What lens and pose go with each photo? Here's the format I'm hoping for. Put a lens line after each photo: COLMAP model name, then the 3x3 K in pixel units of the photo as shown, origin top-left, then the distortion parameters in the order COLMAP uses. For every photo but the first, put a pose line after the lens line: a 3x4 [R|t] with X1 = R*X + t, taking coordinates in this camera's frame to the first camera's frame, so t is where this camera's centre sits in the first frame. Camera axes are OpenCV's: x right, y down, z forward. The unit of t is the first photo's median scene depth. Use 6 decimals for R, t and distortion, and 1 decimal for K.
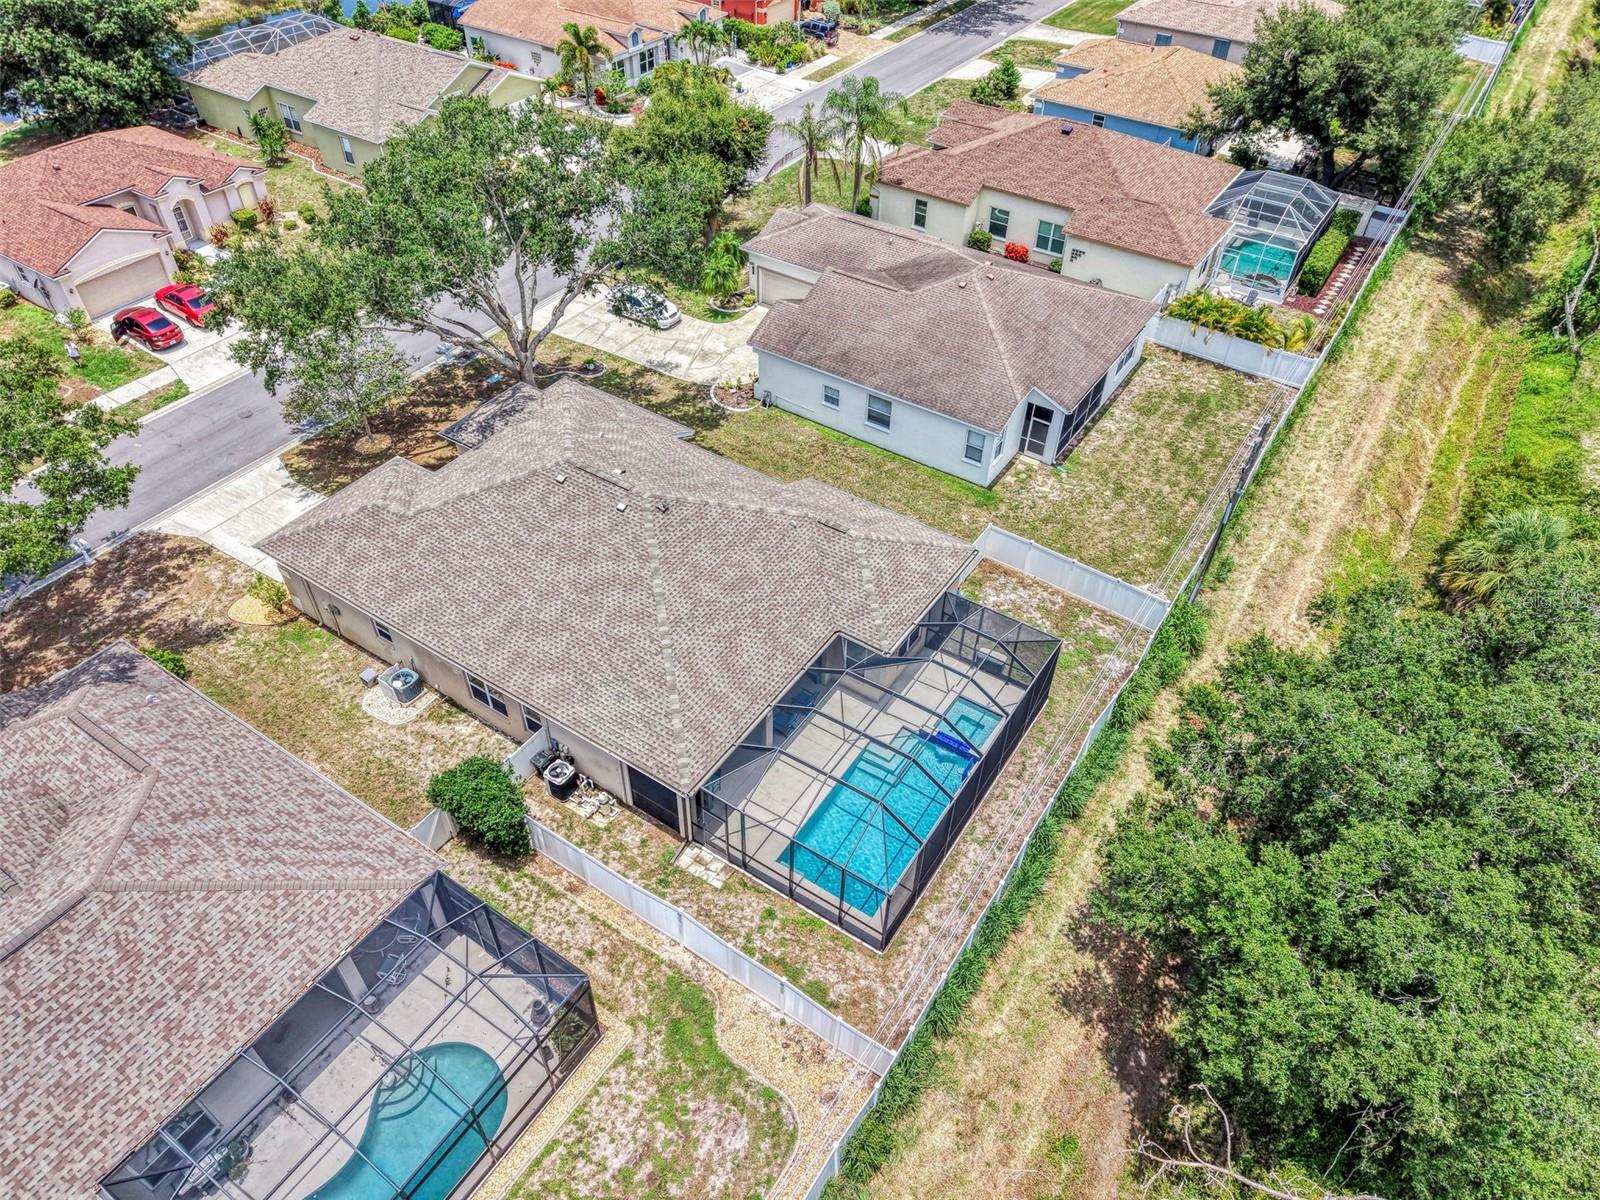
lens RADIAL K [[1071.4, 0, 797.4], [0, 1071.4, 599.1], [0, 0, 1]] dist [0.035804, -0.035086]
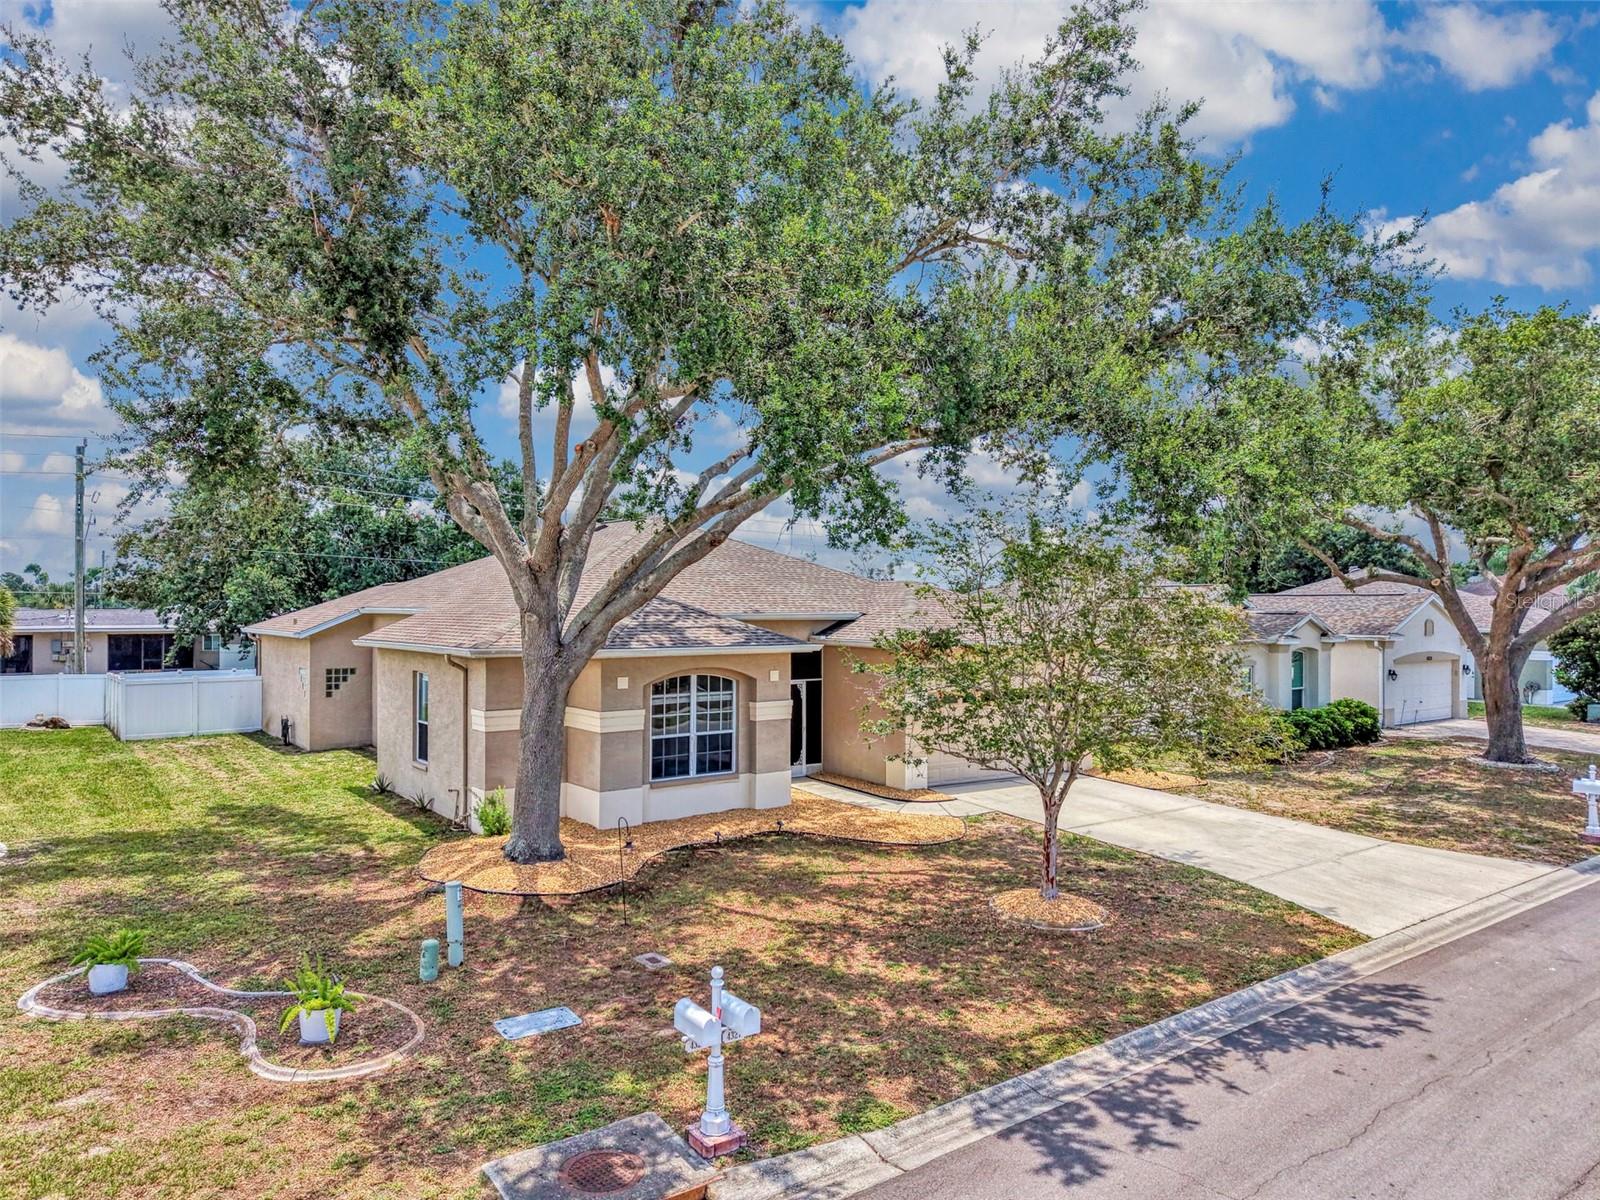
lens RADIAL K [[1085.1, 0, 794.9], [0, 1085.1, 601.5], [0, 0, 1]] dist [0.009734, -0.001773]
pose [[-0.940631, -0.026015, 0.338432, -0.489427], [0.212770, 0.731662, 0.647611, -0.478790], [-0.264465, 0.681171, -0.682689, 1.337612]]
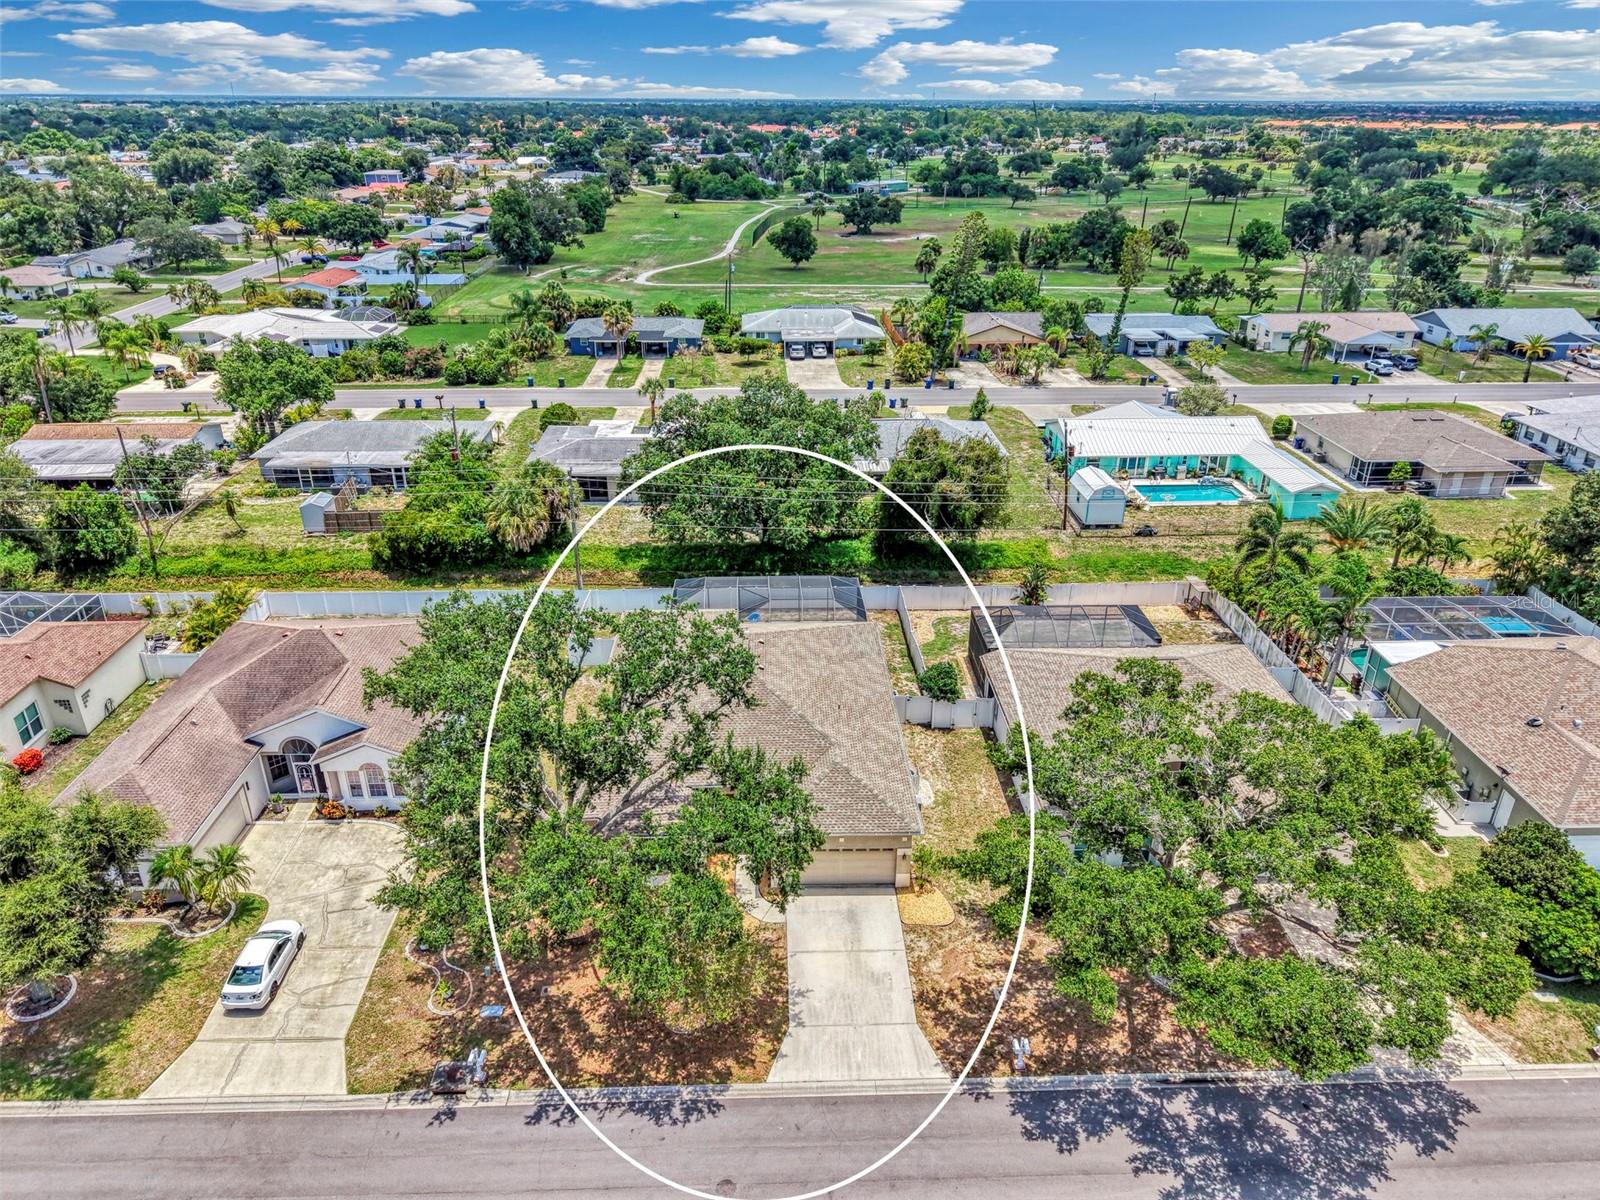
lens RADIAL K [[1077.6, 0, 802.5], [0, 1077.6, 599.4], [0, 0, 1]] dist [0.023668, -0.020548]
pose [[-0.576470, -0.362090, 0.732512, -1.063401], [0.548502, 0.492996, 0.675352, -0.915846], [-0.605664, 0.791104, -0.085591, 0.882883]]
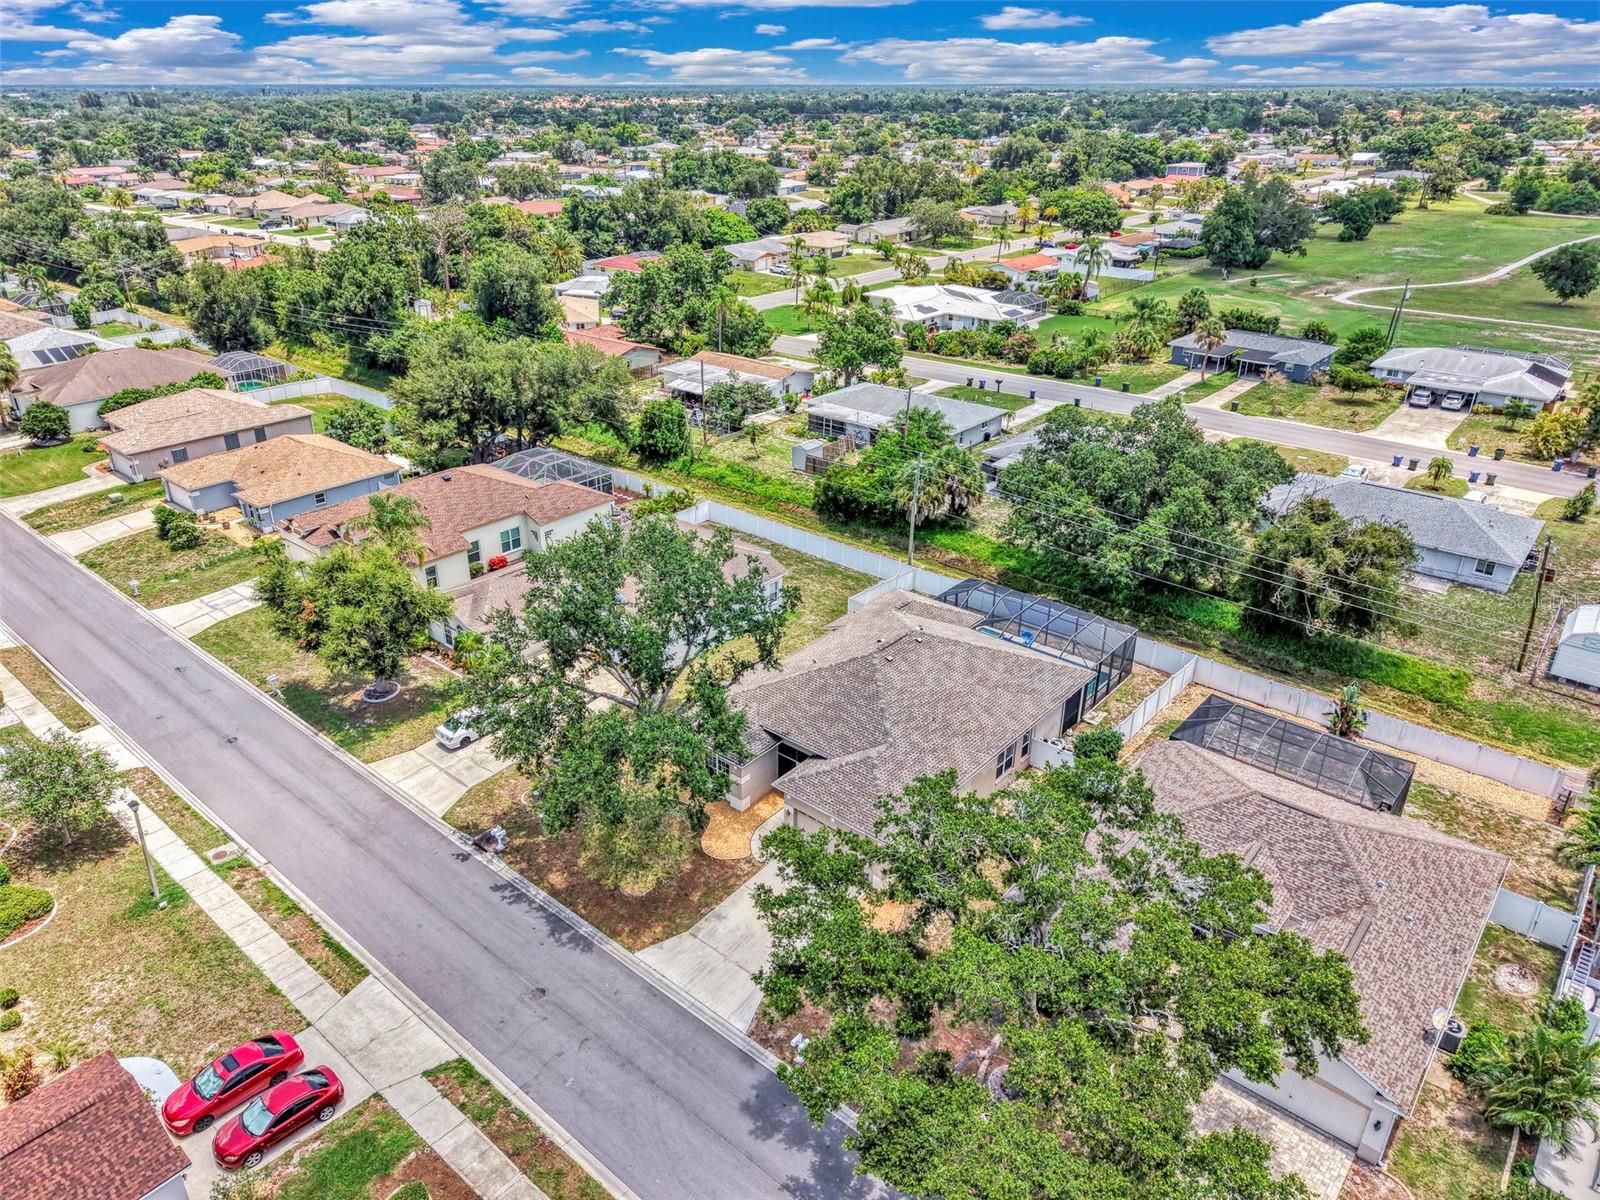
lens RADIAL K [[1071.4, 0, 797.4], [0, 1071.4, 599.1], [0, 0, 1]] dist [0.035804, -0.035086]
pose [[0.114357, -0.445722, 0.887837, -1.309798], [0.679383, 0.687135, 0.257457, -0.550774], [-0.724818, 0.573739, 0.381394, 0.415060]]
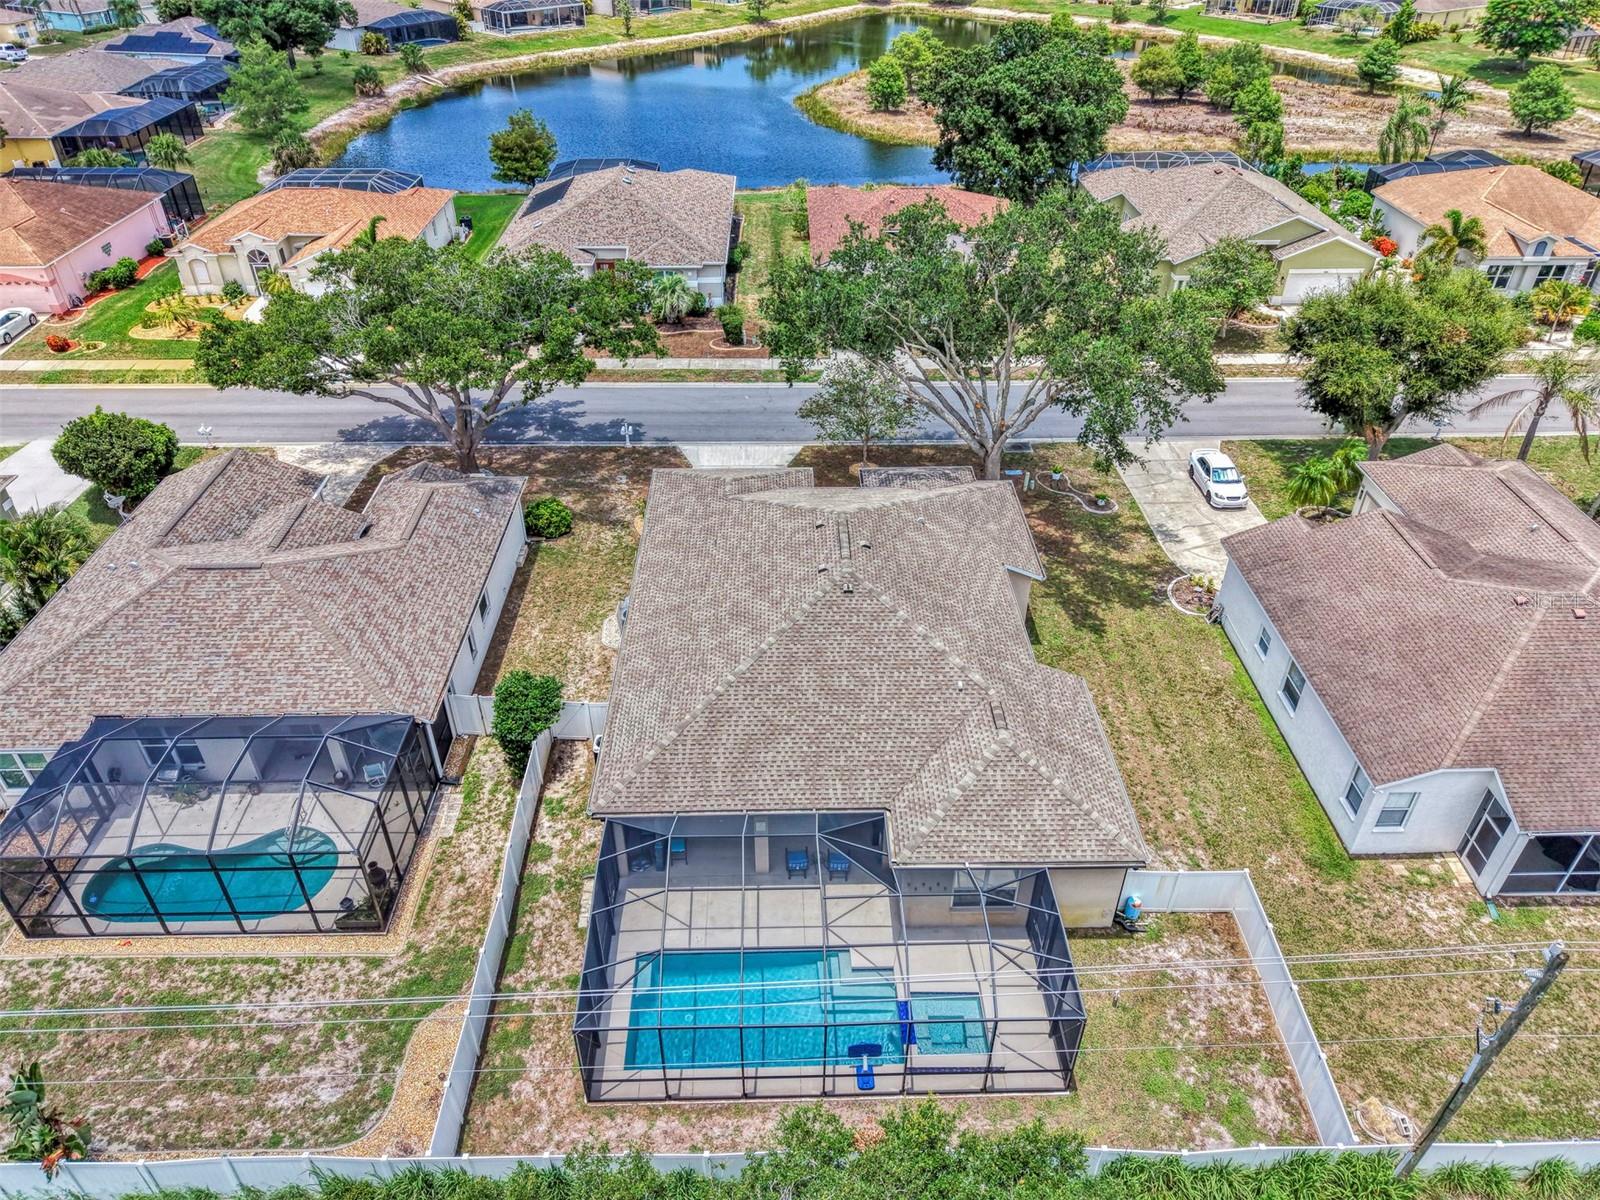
lens RADIAL K [[1077.6, 0, 802.5], [0, 1077.6, 599.4], [0, 0, 1]] dist [0.023668, -0.020548]
pose [[0.570488, 0.463774, -0.677833, 0.405636], [-0.553994, 0.826579, 0.099286, -0.124147], [0.606328, 0.318874, 0.728481, 0.258974]]
